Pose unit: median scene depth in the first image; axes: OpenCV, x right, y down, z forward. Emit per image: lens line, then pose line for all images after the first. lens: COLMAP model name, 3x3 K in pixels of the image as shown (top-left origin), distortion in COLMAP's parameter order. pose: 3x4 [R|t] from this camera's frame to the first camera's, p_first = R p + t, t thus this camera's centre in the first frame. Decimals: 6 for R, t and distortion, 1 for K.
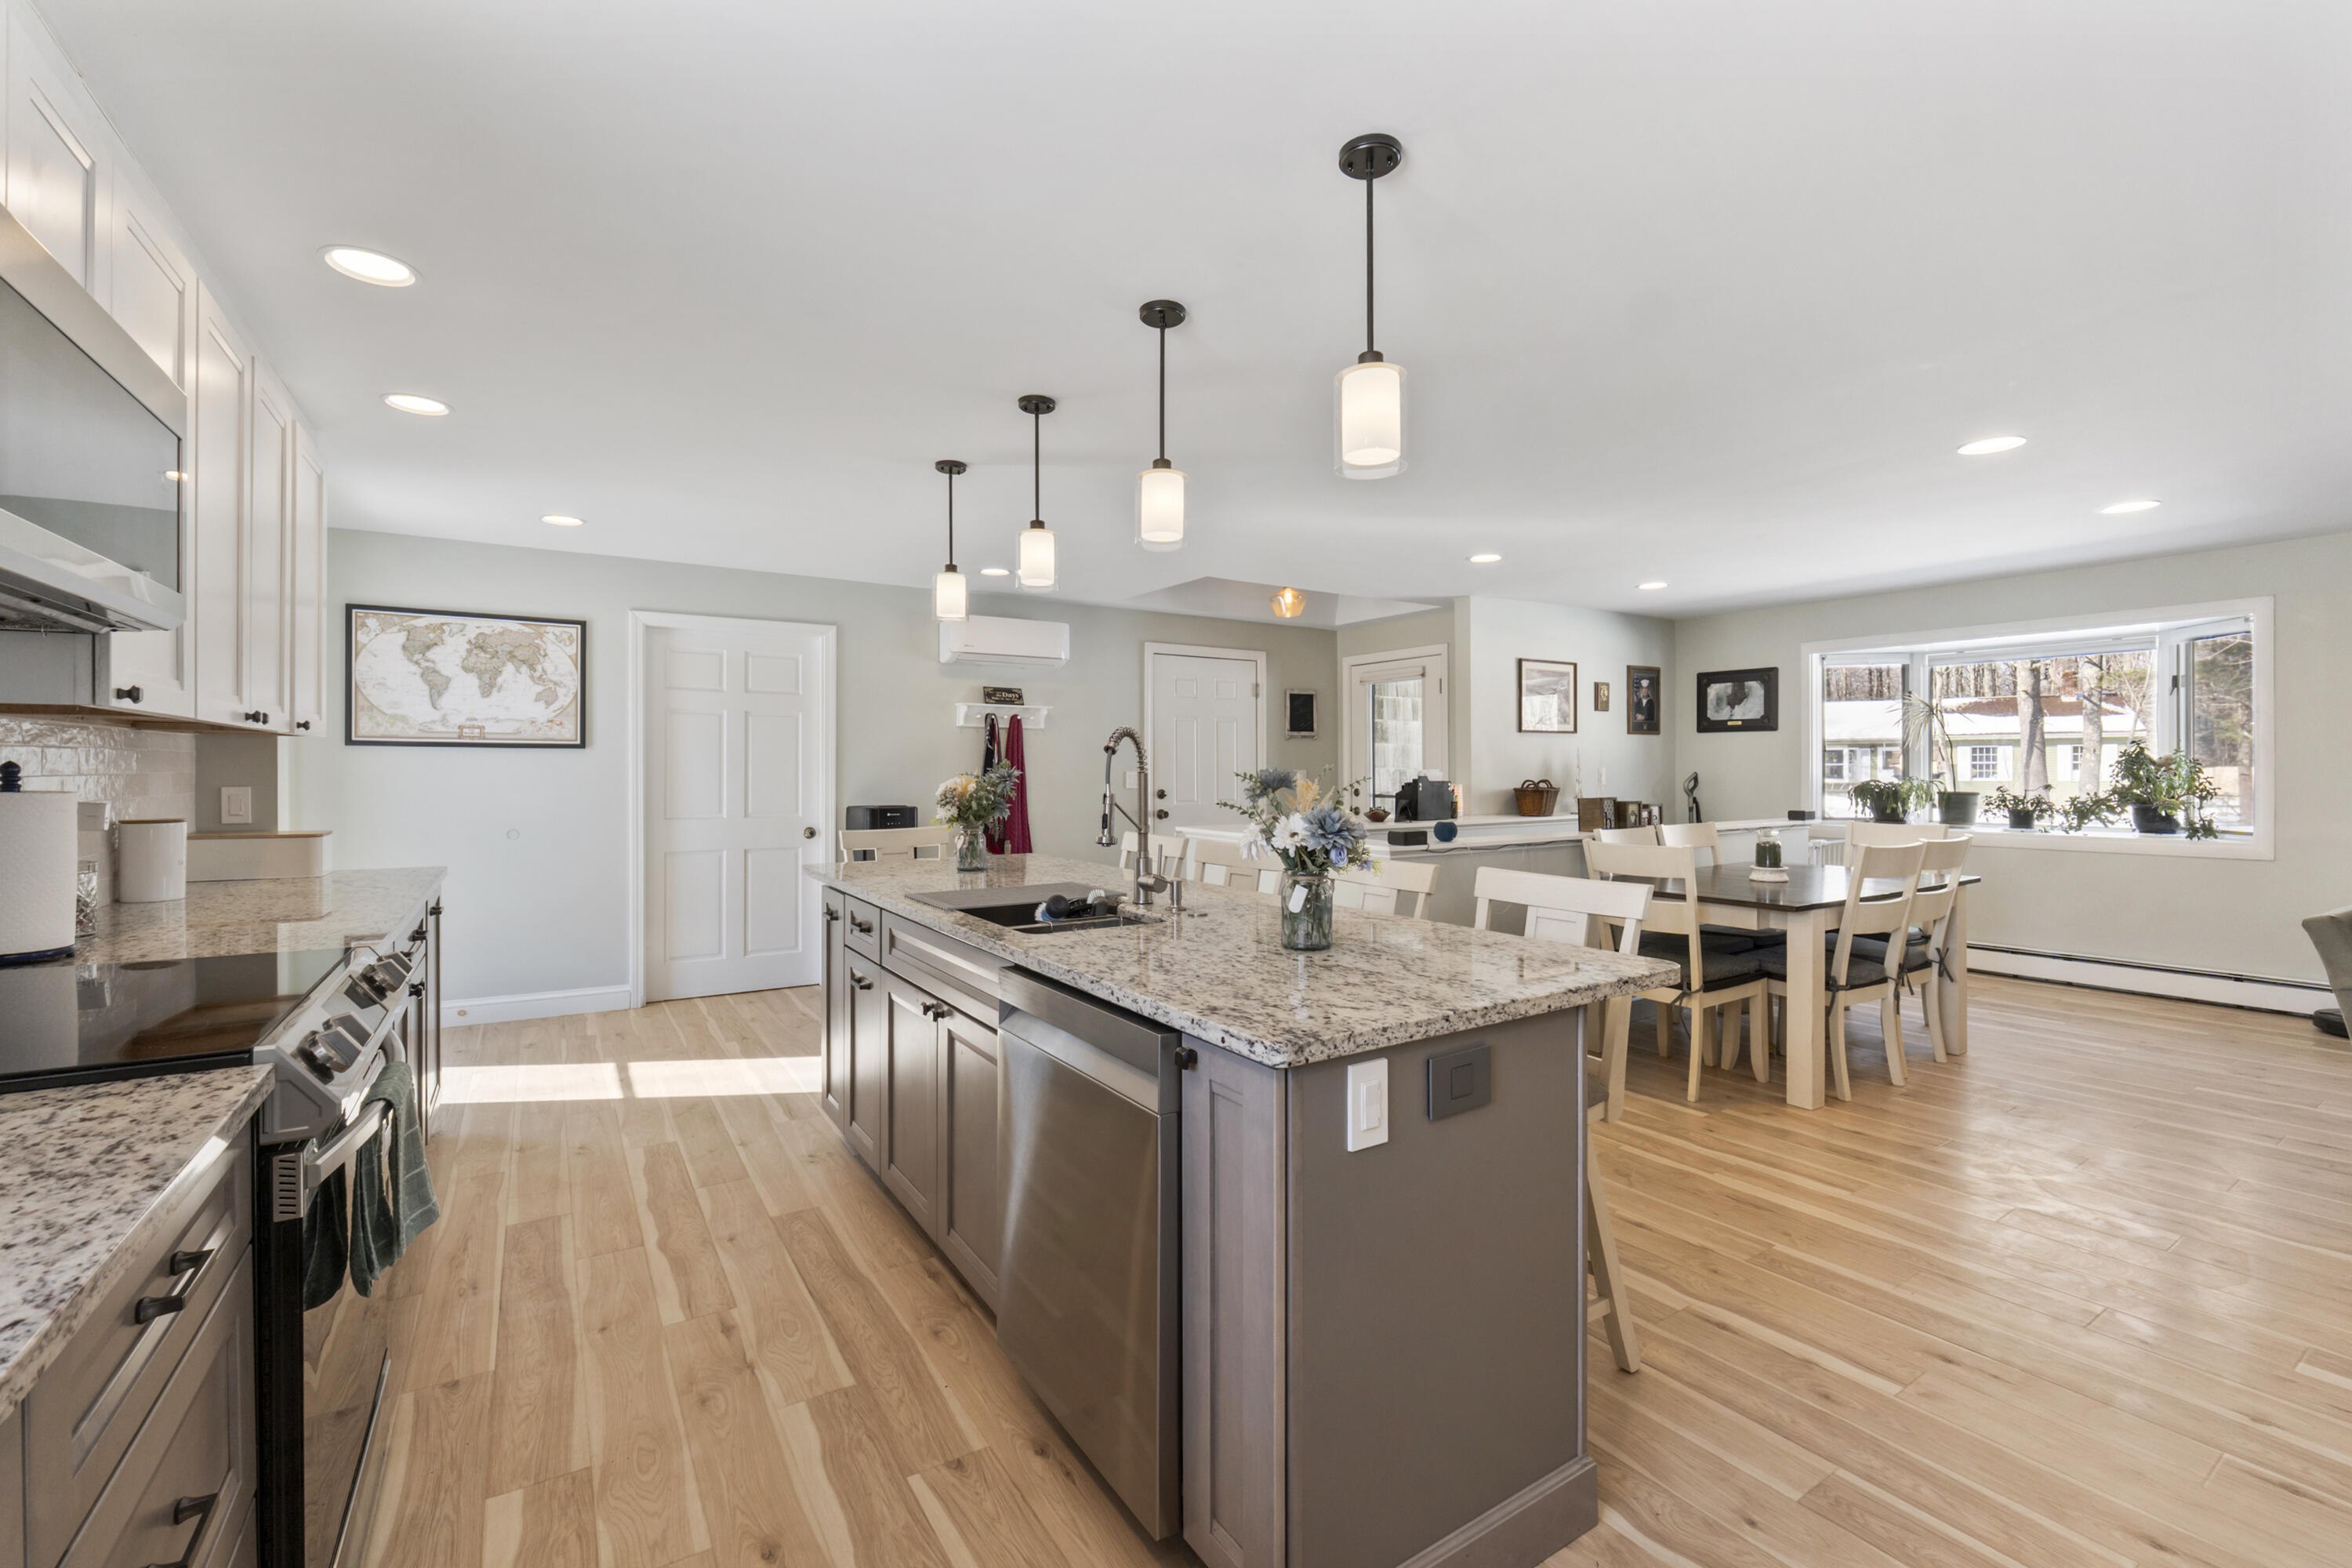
lens RADIAL K [[980.1, 0, 1164.5], [0, 980.1, 773.4], [0, 0, 1]] dist [-0.009739, 0.000027]
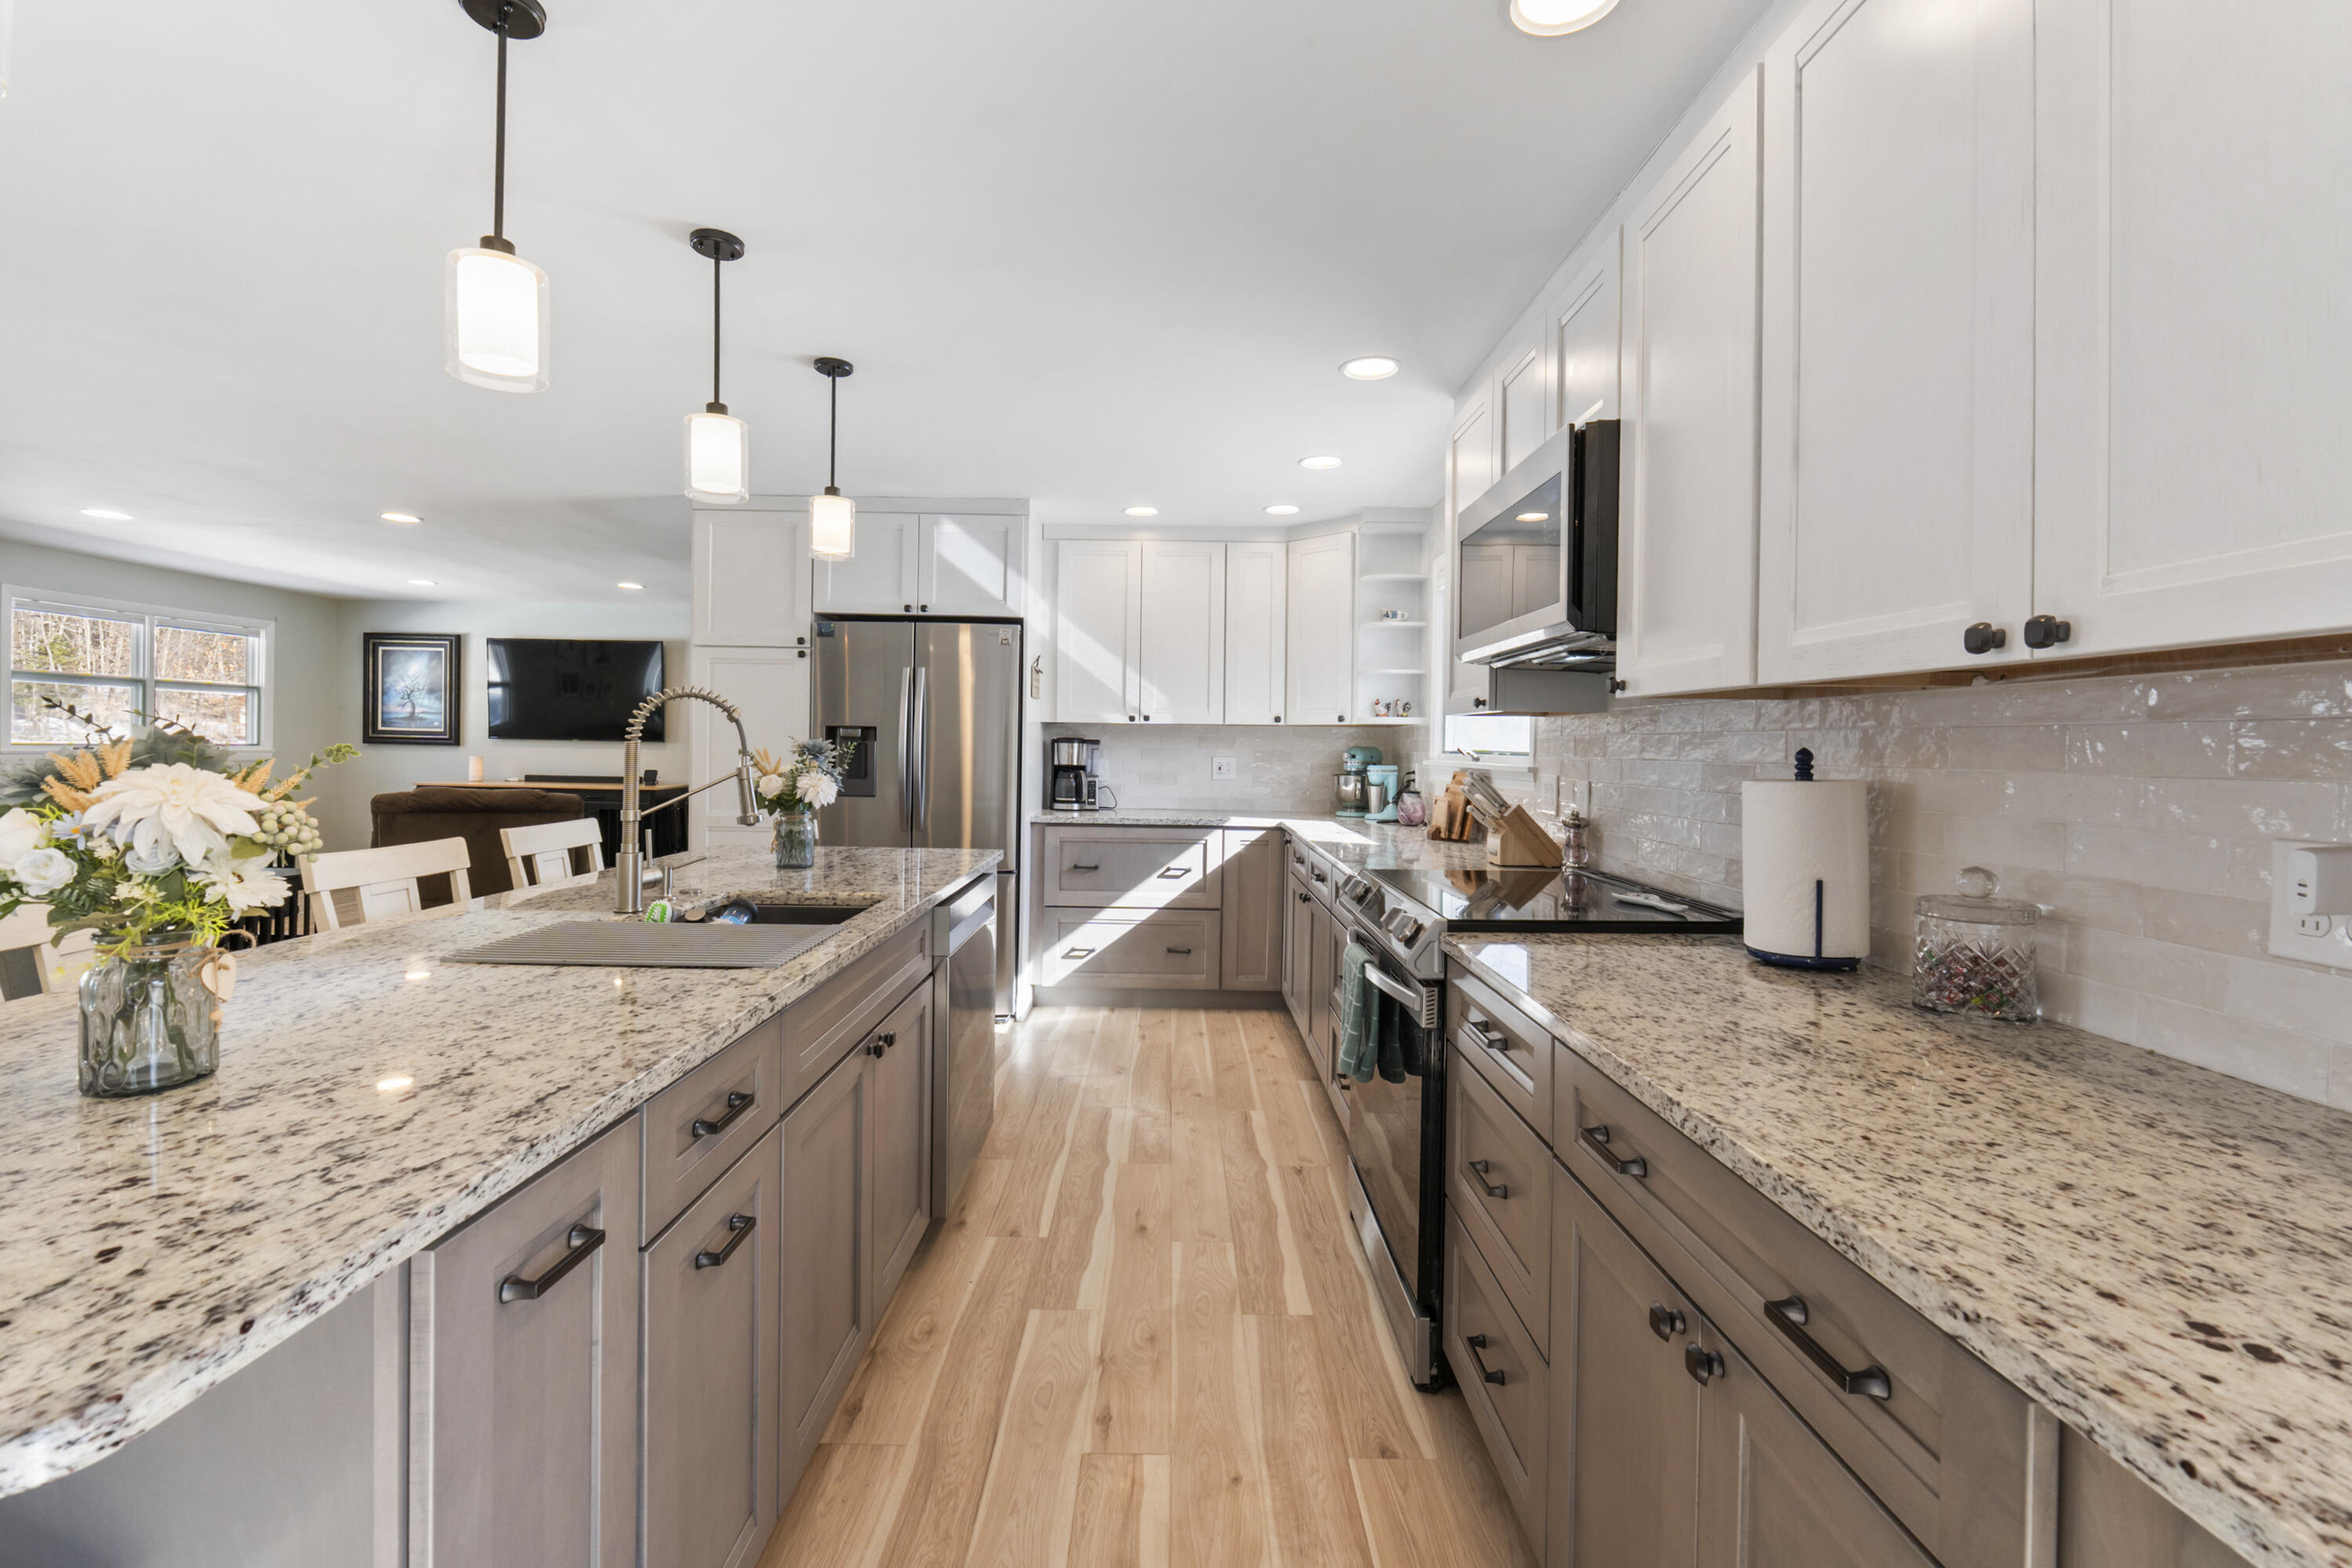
lens RADIAL K [[990.2, 0, 1175.4], [0, 990.2, 763.5], [0, 0, 1]] dist [-0.010467, 0.000301]
pose [[-0.843504, -0.024204, 0.536577, -0.441463], [-0.013626, 0.999627, 0.023672, -0.004660], [-0.536949, 0.012656, -0.843520, 0.786807]]
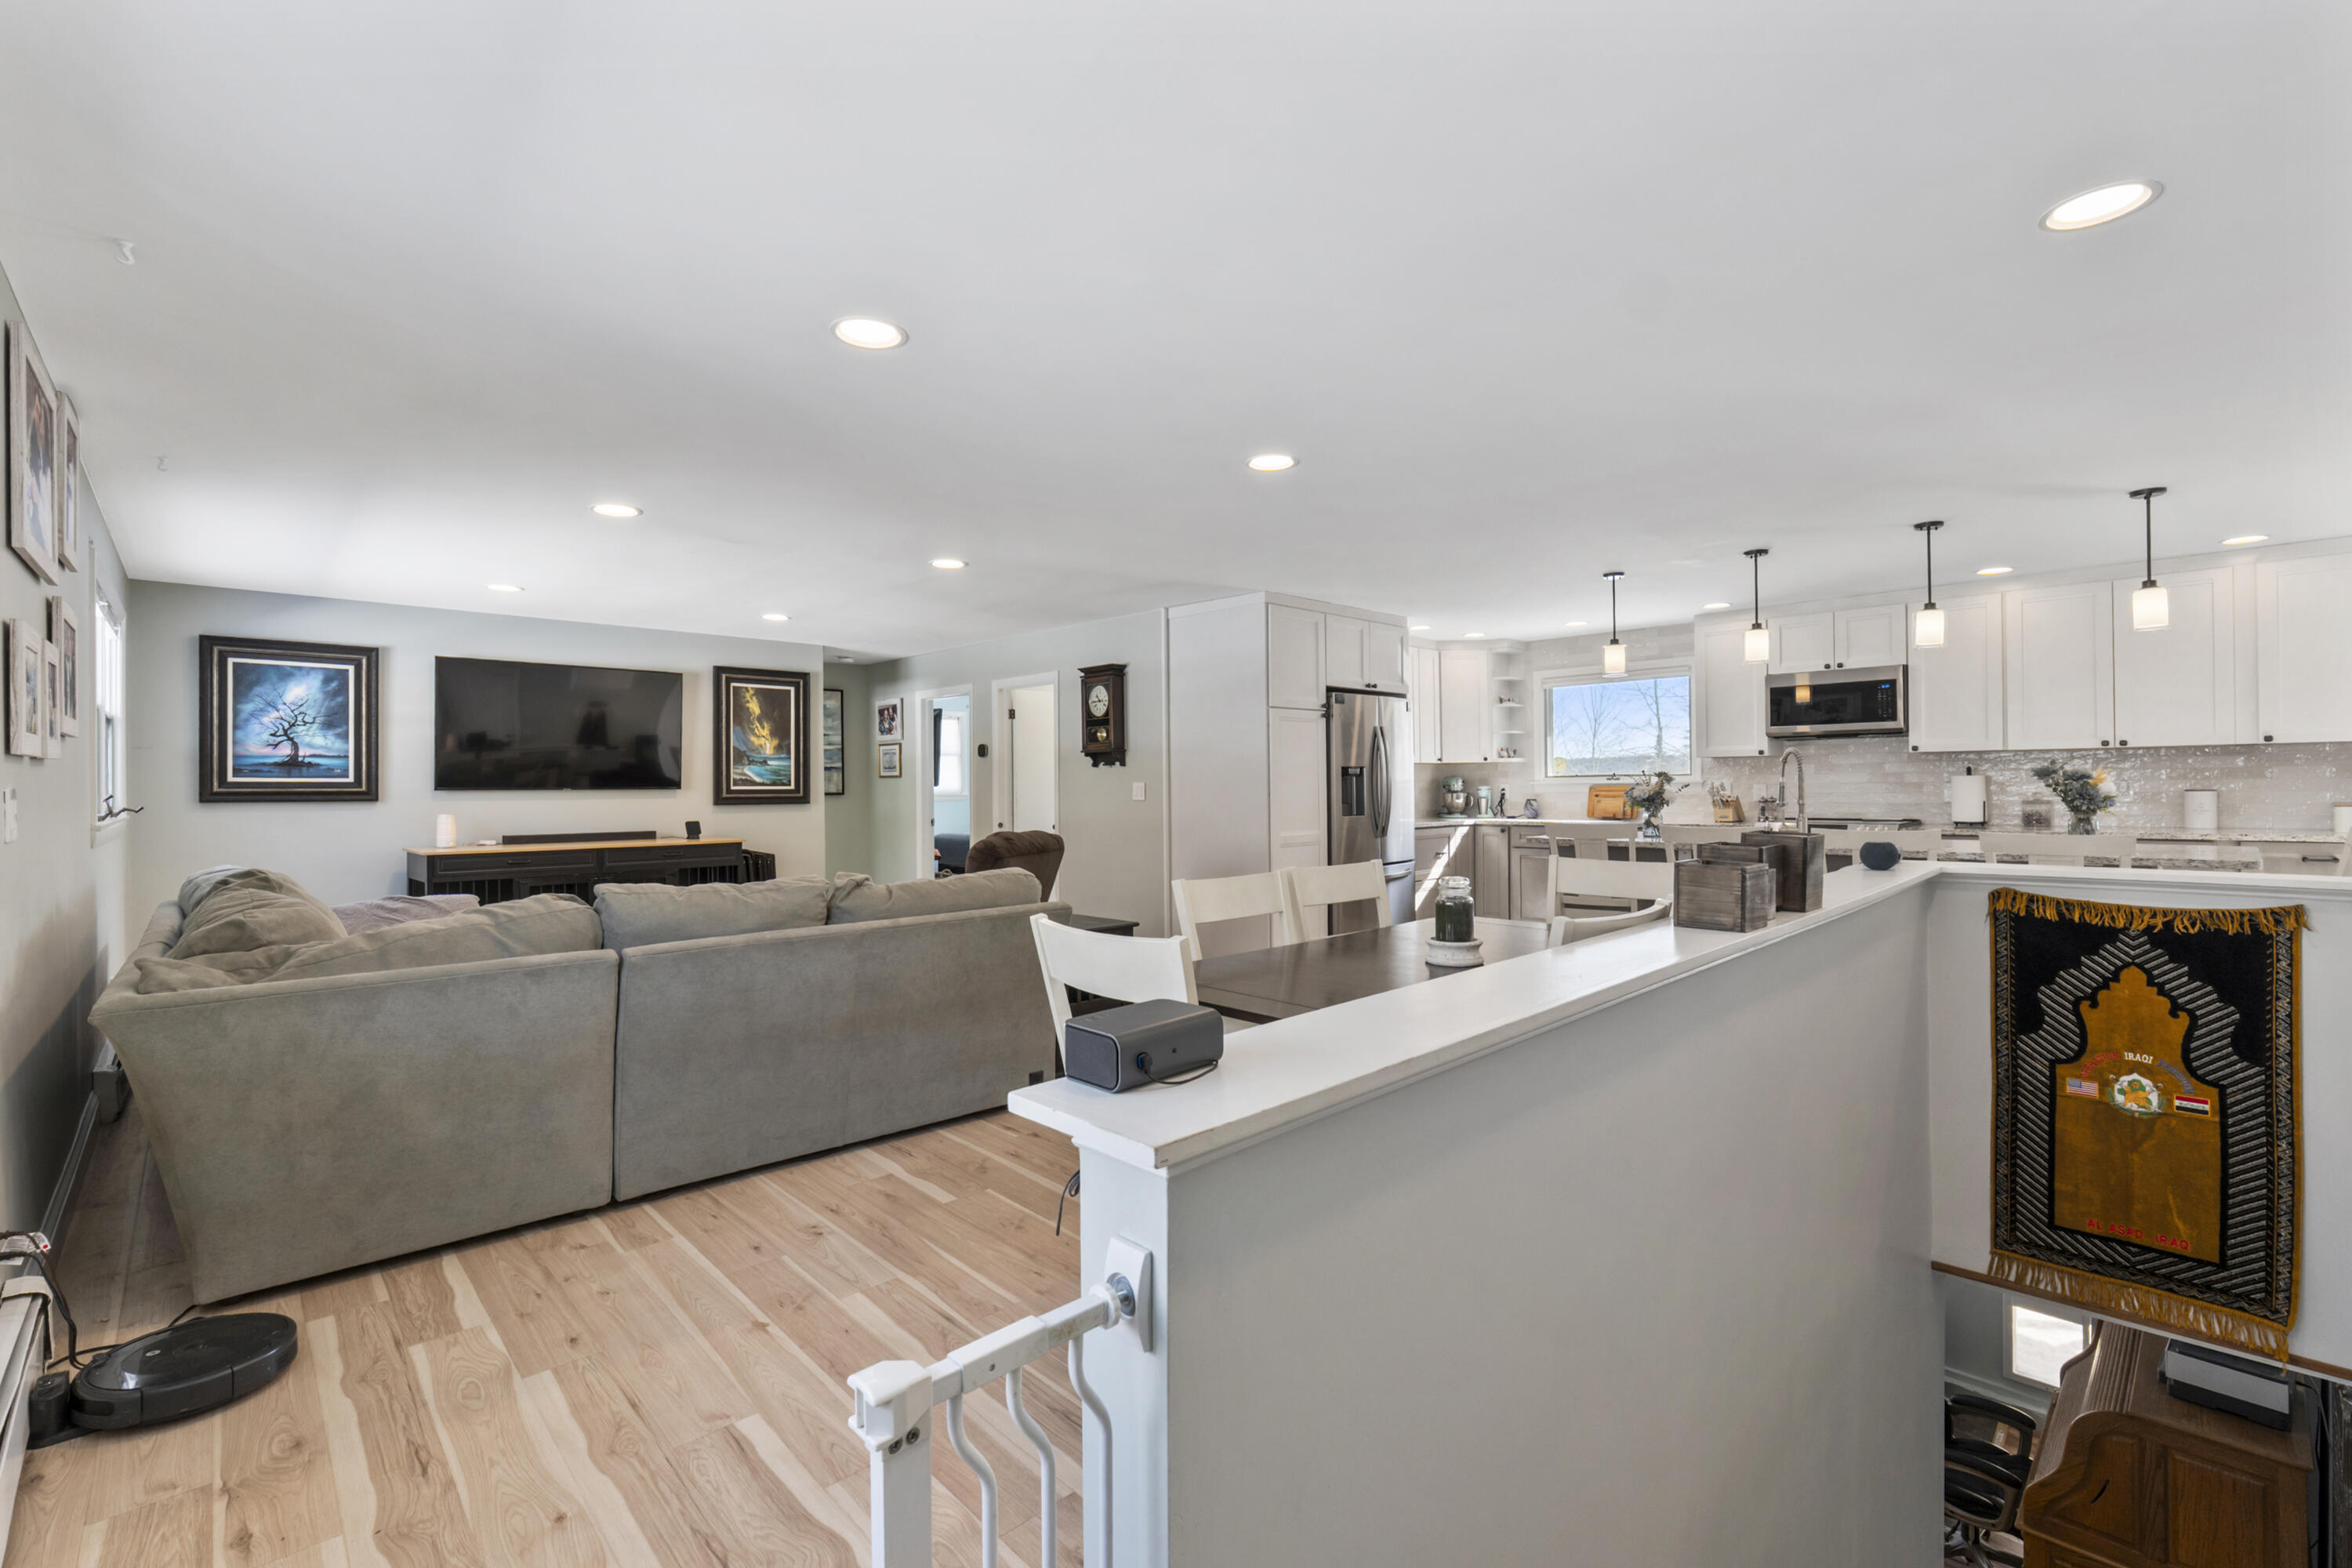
lens RADIAL K [[1010.9, 0, 1165.5], [0, 1010.9, 785.8], [0, 0, 1]] dist [0.000551, 0.000123]
pose [[-0.982001, 0.009199, -0.188654, 0.844716], [0.008712, 0.999956, 0.003413, 0.007011], [0.188677, 0.001708, -0.982038, 1.474010]]
